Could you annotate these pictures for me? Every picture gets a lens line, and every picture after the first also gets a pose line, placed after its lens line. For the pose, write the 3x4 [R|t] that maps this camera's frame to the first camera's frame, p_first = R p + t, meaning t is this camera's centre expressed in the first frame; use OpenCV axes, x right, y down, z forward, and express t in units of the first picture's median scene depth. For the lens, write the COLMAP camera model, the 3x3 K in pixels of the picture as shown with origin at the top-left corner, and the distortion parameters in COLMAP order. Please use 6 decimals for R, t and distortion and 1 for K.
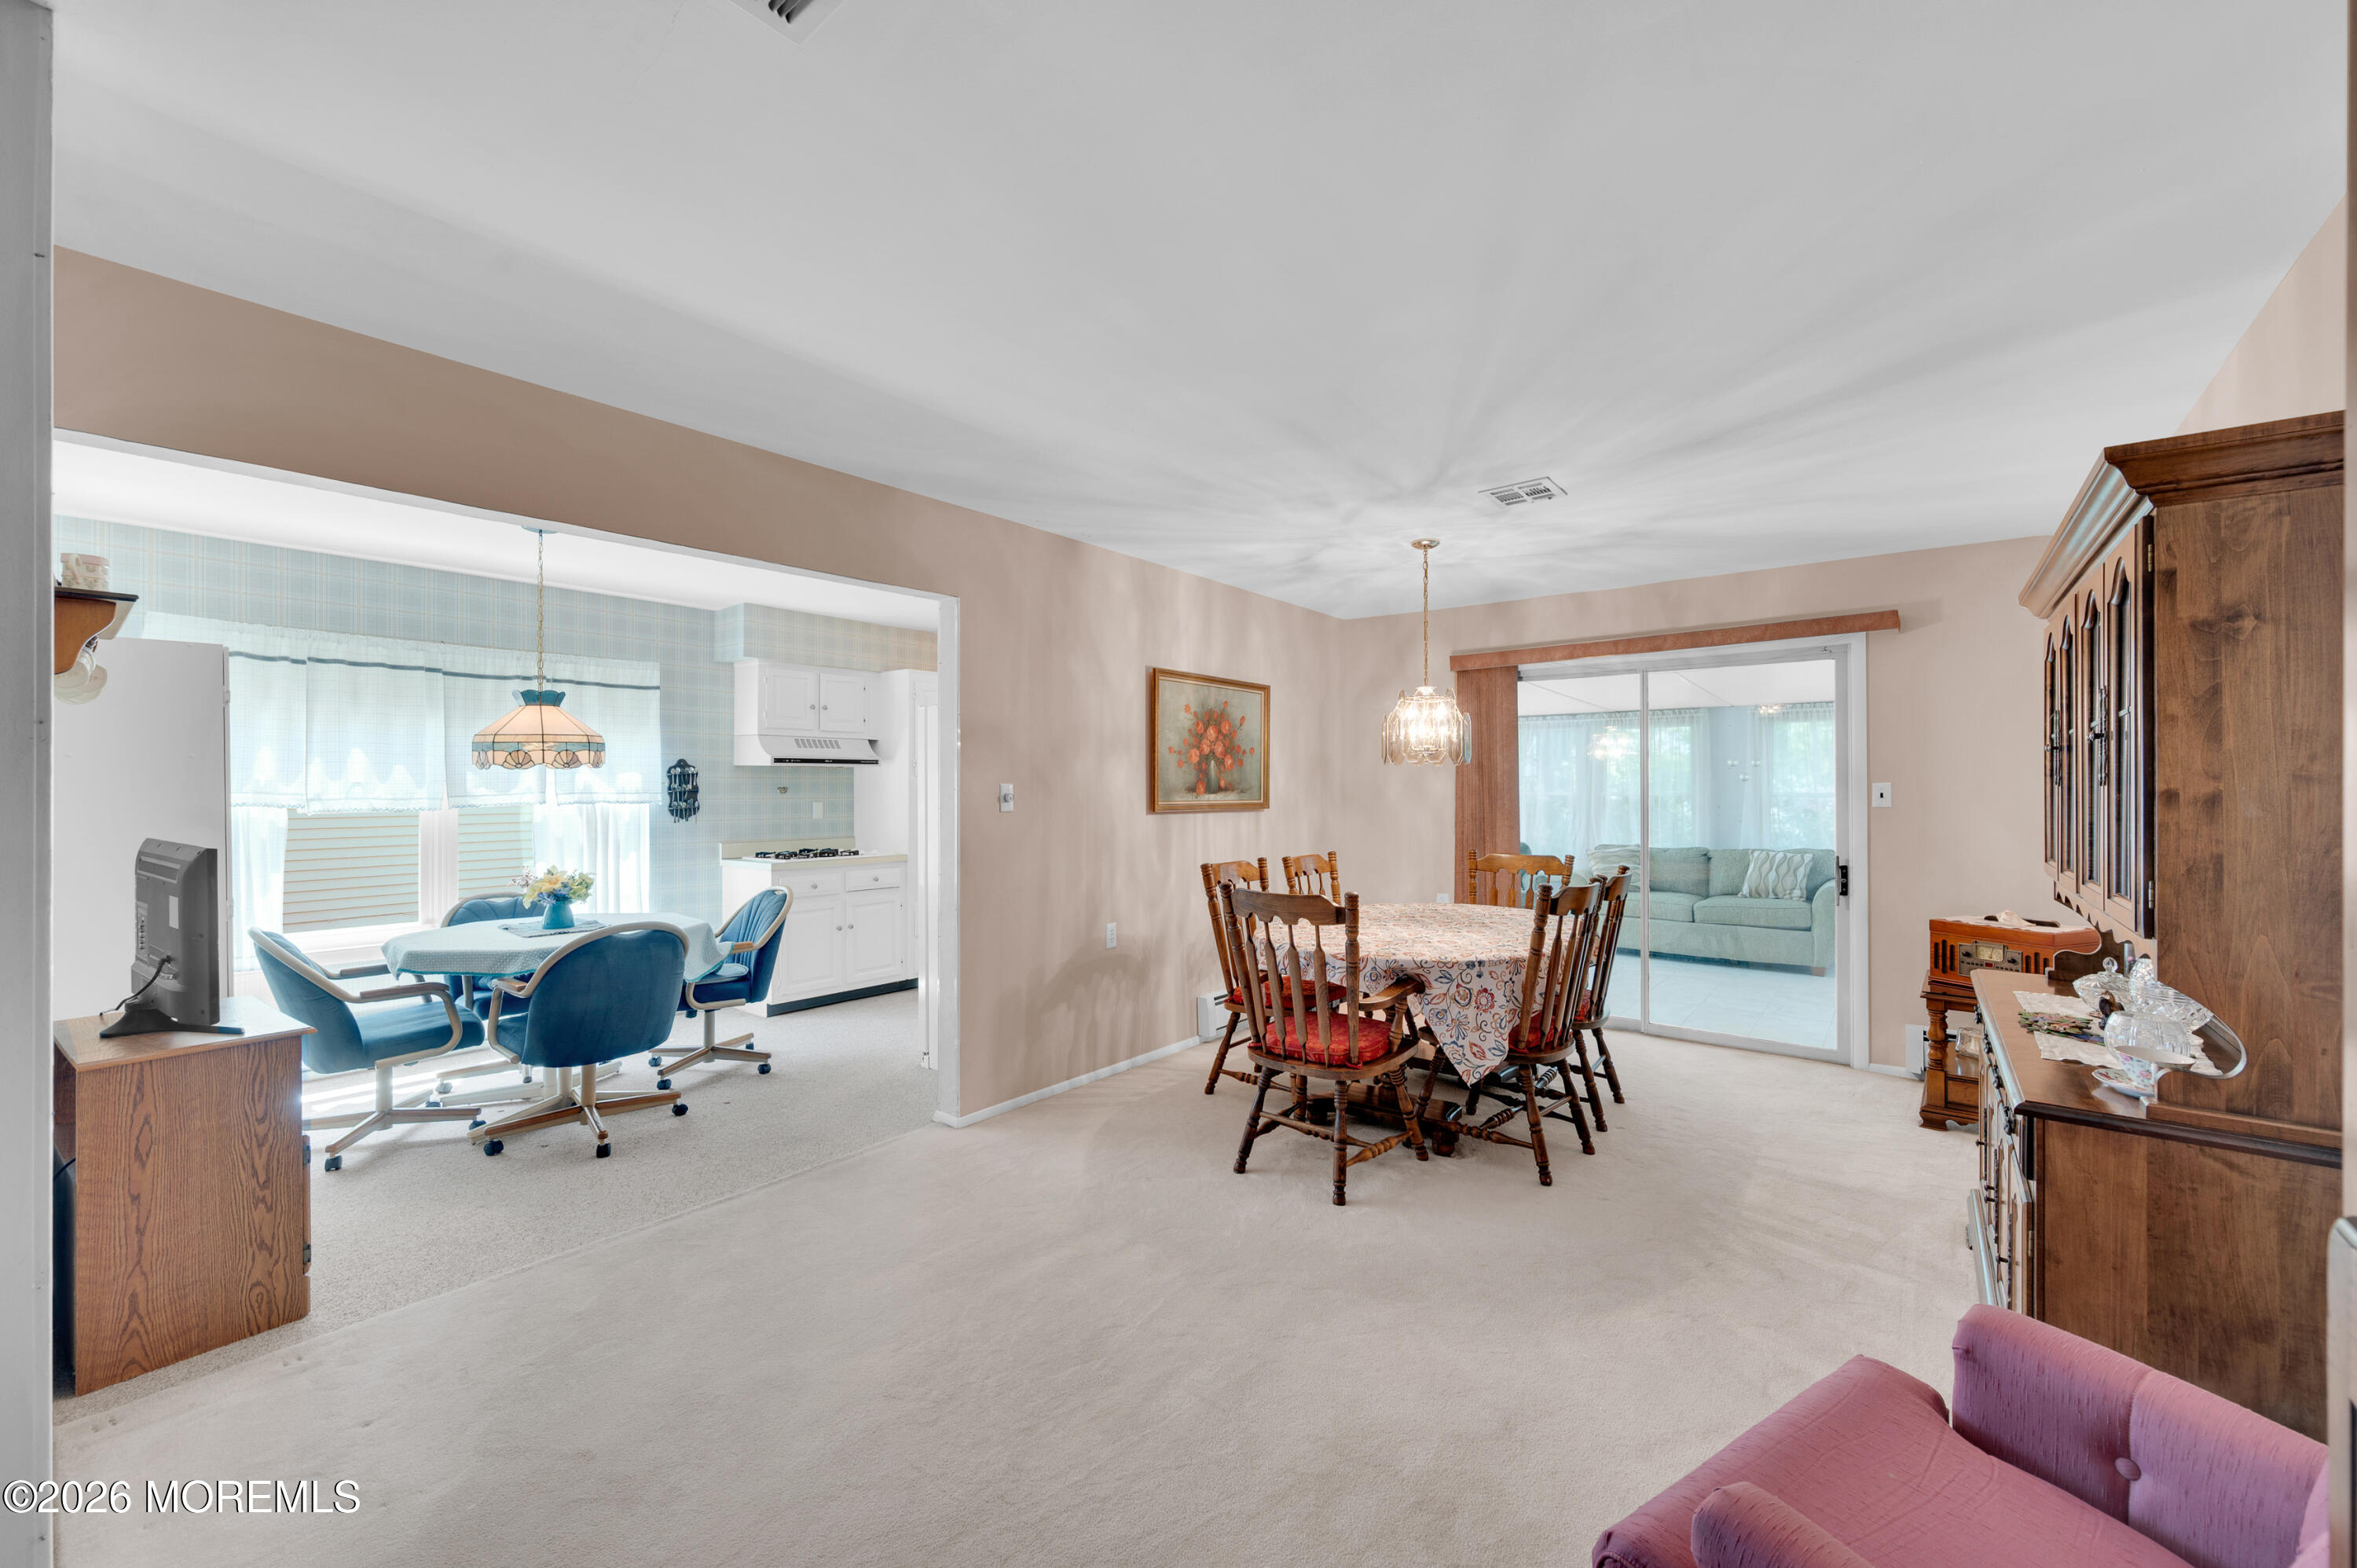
lens RADIAL K [[927.4, 0, 1188.9], [0, 927.4, 780.5], [0, 0, 1]] dist [-0.001055, -0.000412]
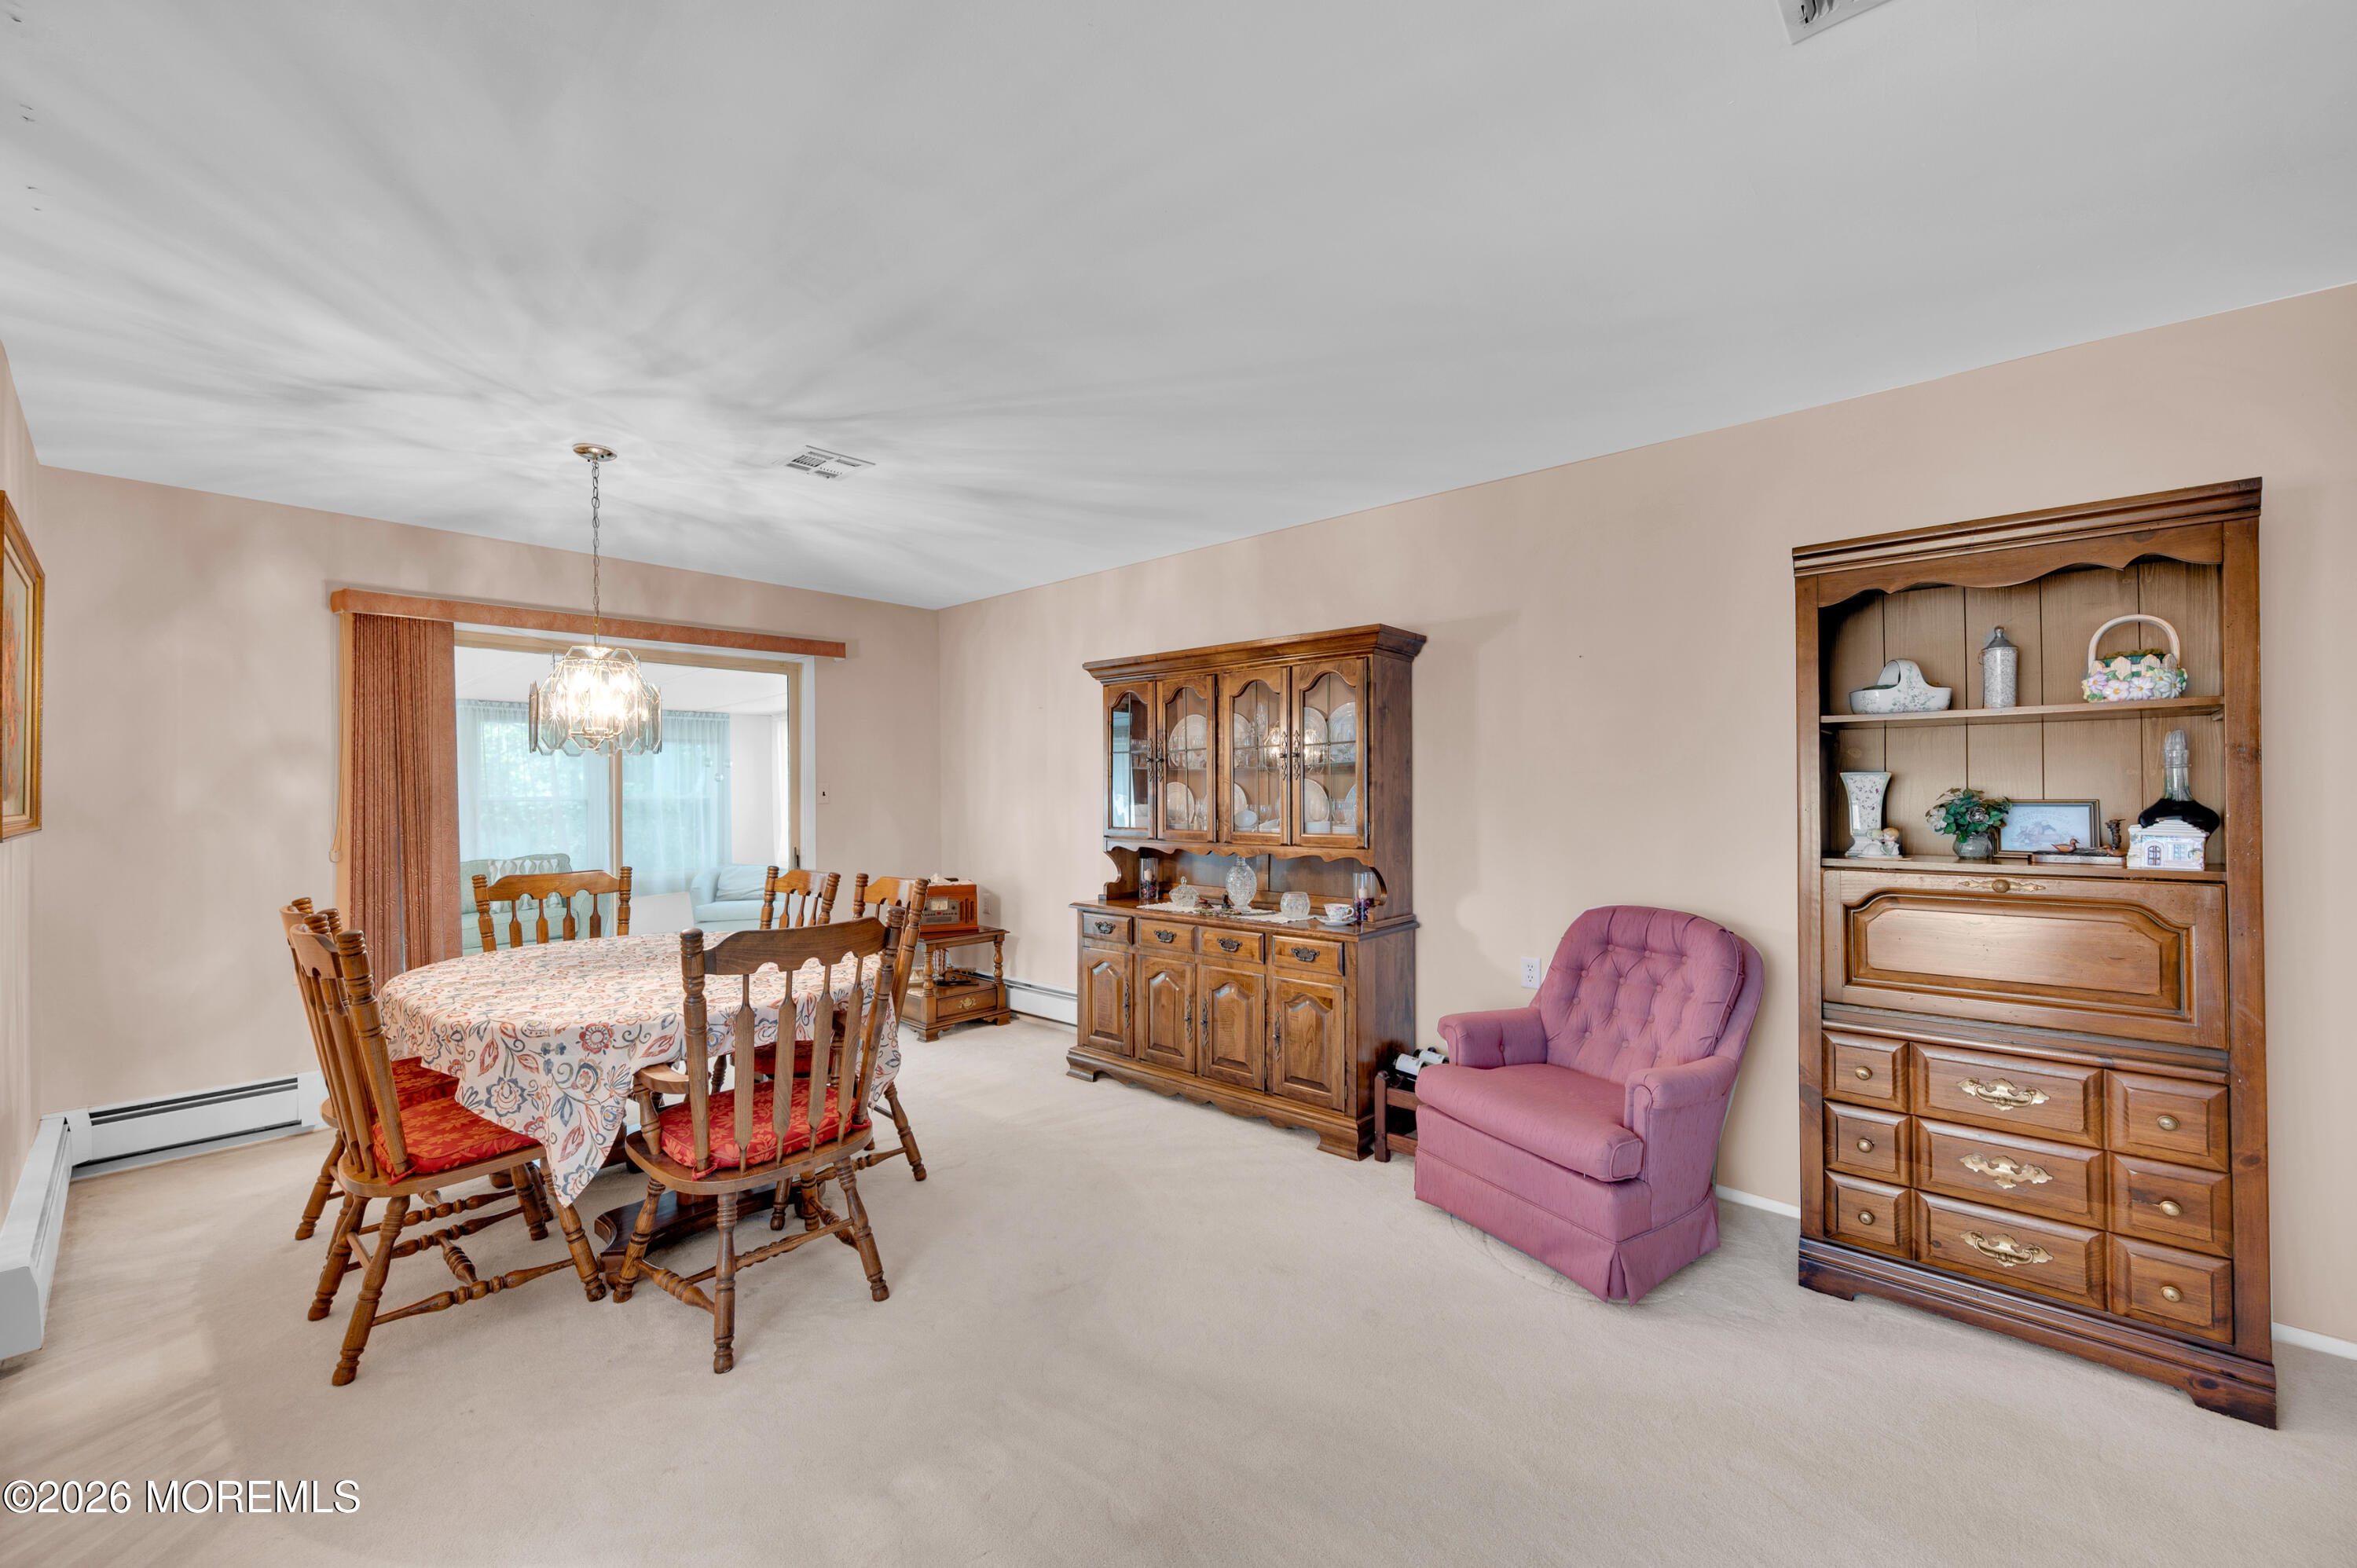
lens RADIAL K [[927.4, 0, 1171.3], [0, 927.4, 787.0], [0, 0, 1]] dist [-0.001055, -0.000412]
pose [[0.063770, 0.003339, 0.997959, -0.387224], [0.000813, 0.999994, -0.003398, 0.010352], [-0.997964, 0.001028, 0.063767, 0.432836]]
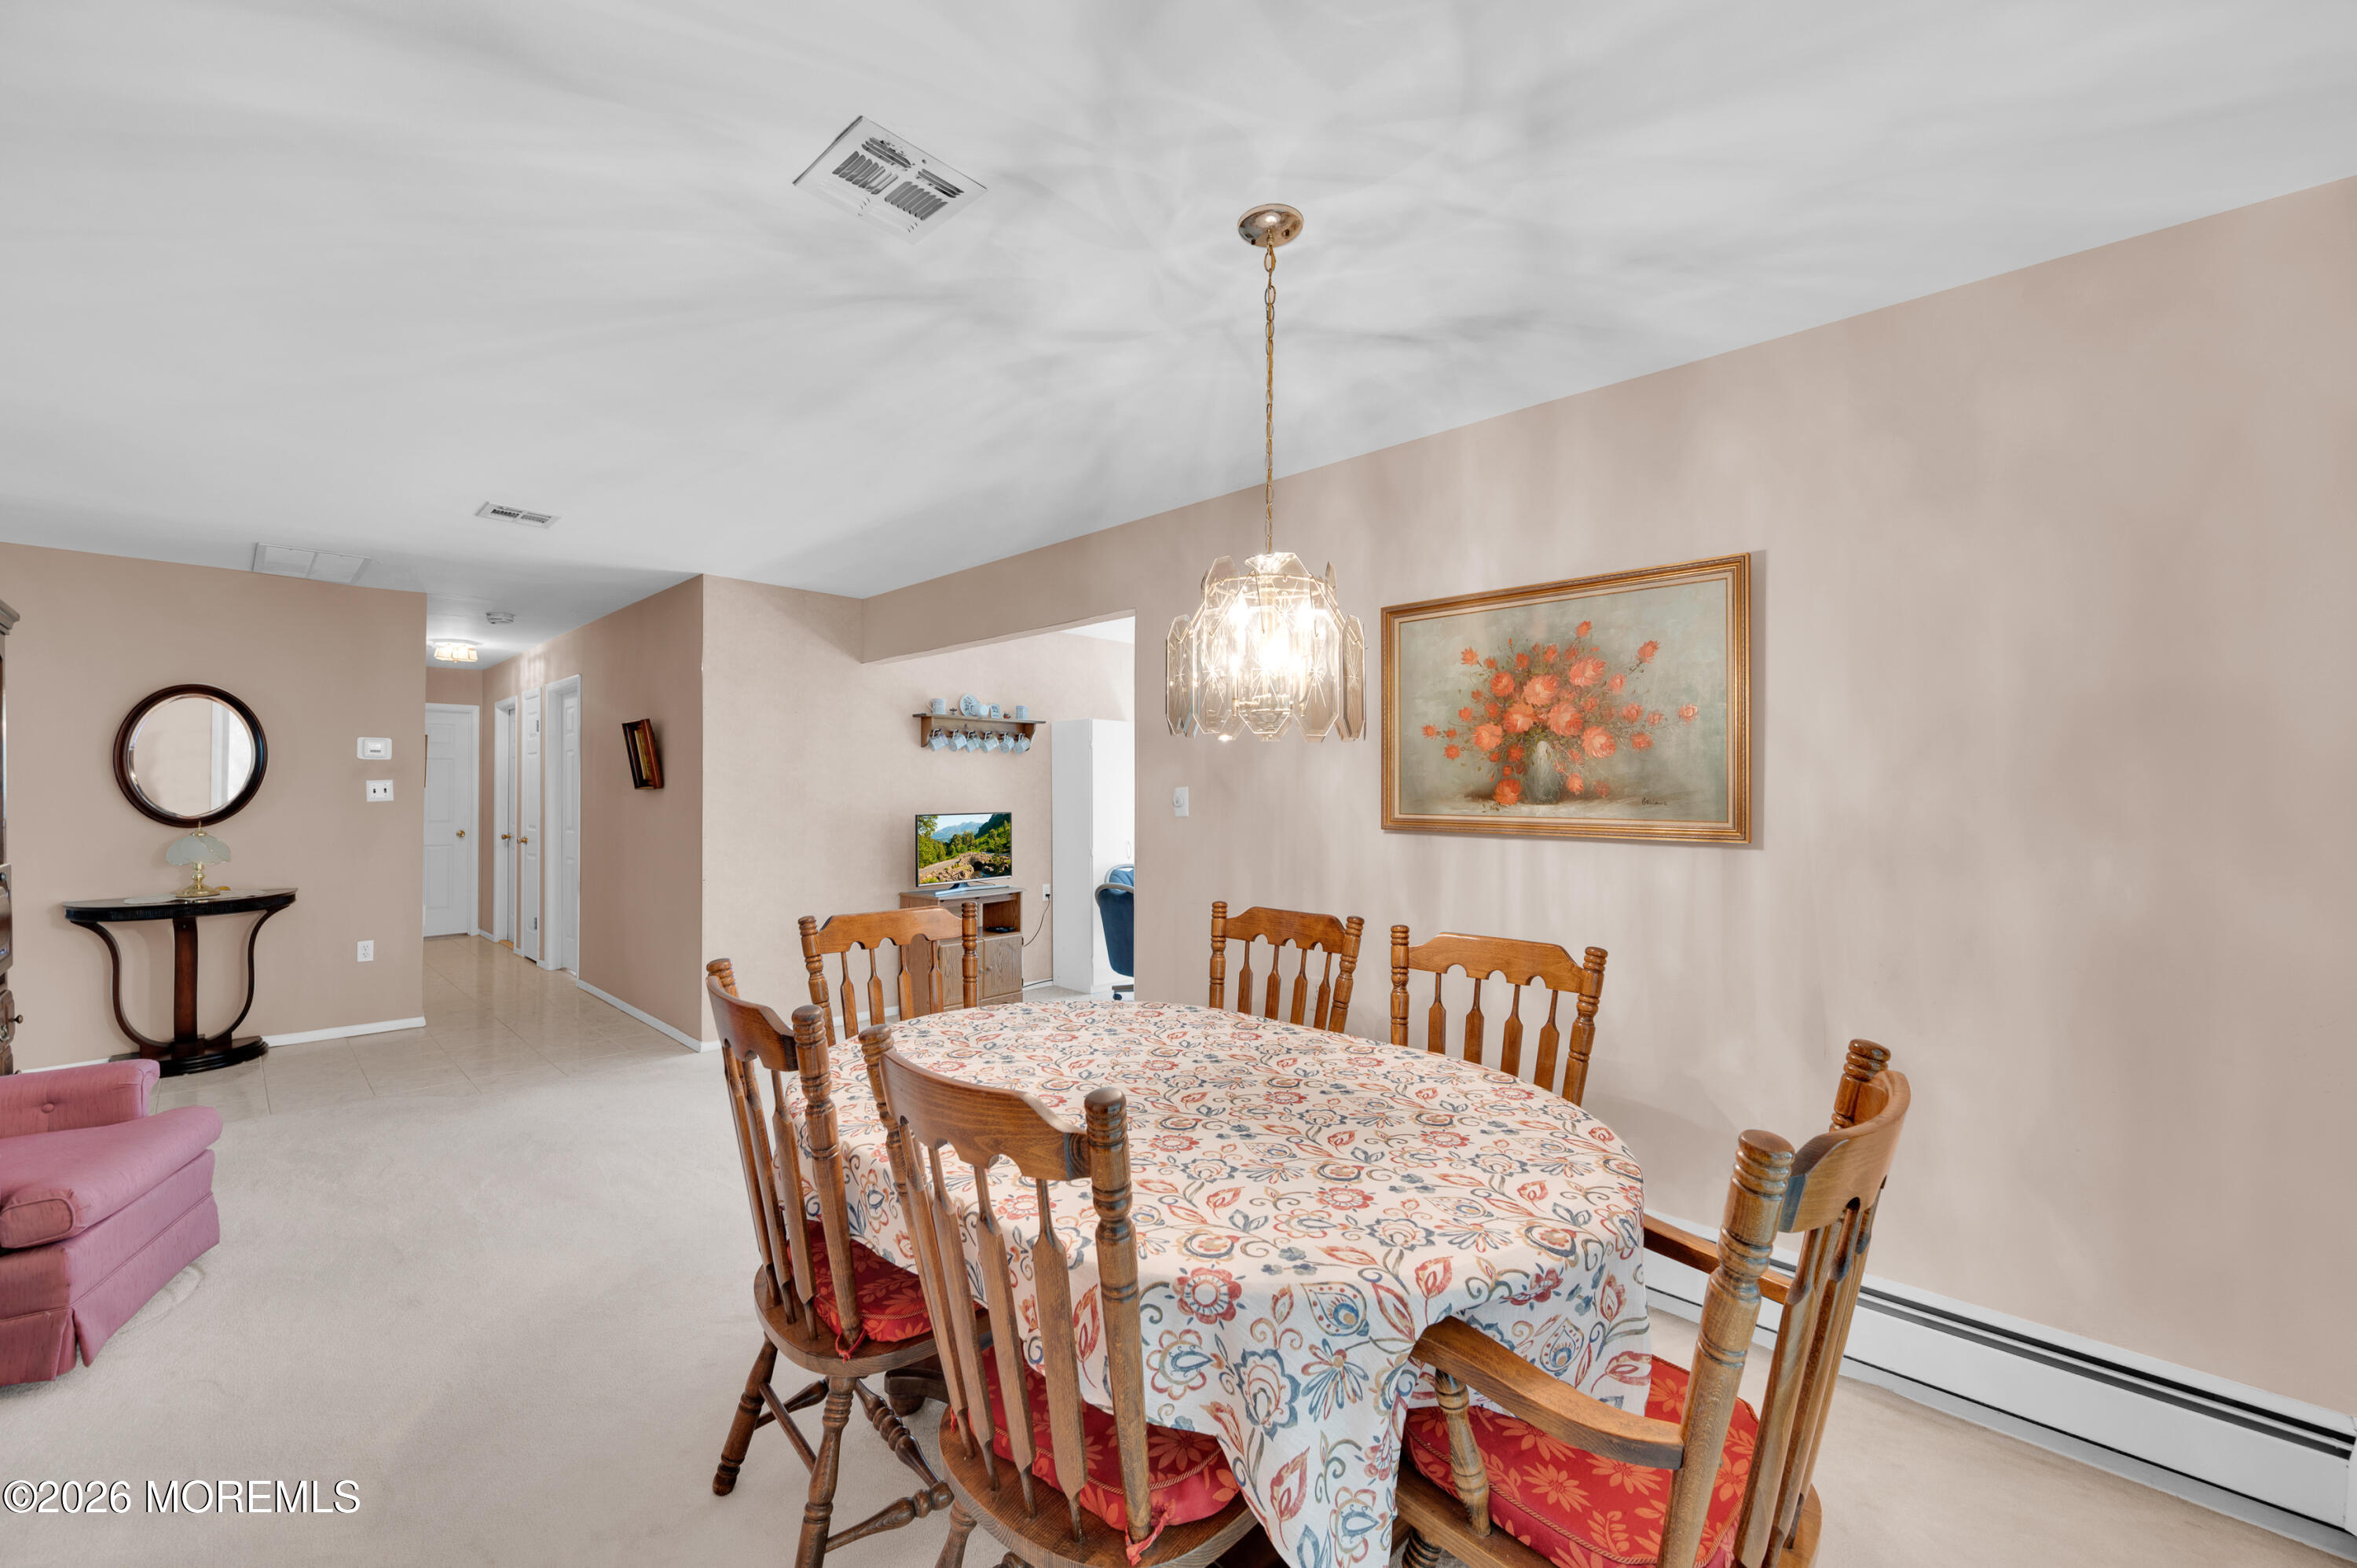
lens RADIAL K [[927.4, 0, 1149.5], [0, 927.4, 775.4], [0, 0, 1]] dist [-0.001055, -0.000412]
pose [[-0.109138, -0.010206, -0.993974, 0.594533], [0.005985, 0.999922, -0.010924, 0.002085], [0.994009, -0.007141, -0.109069, 0.857645]]
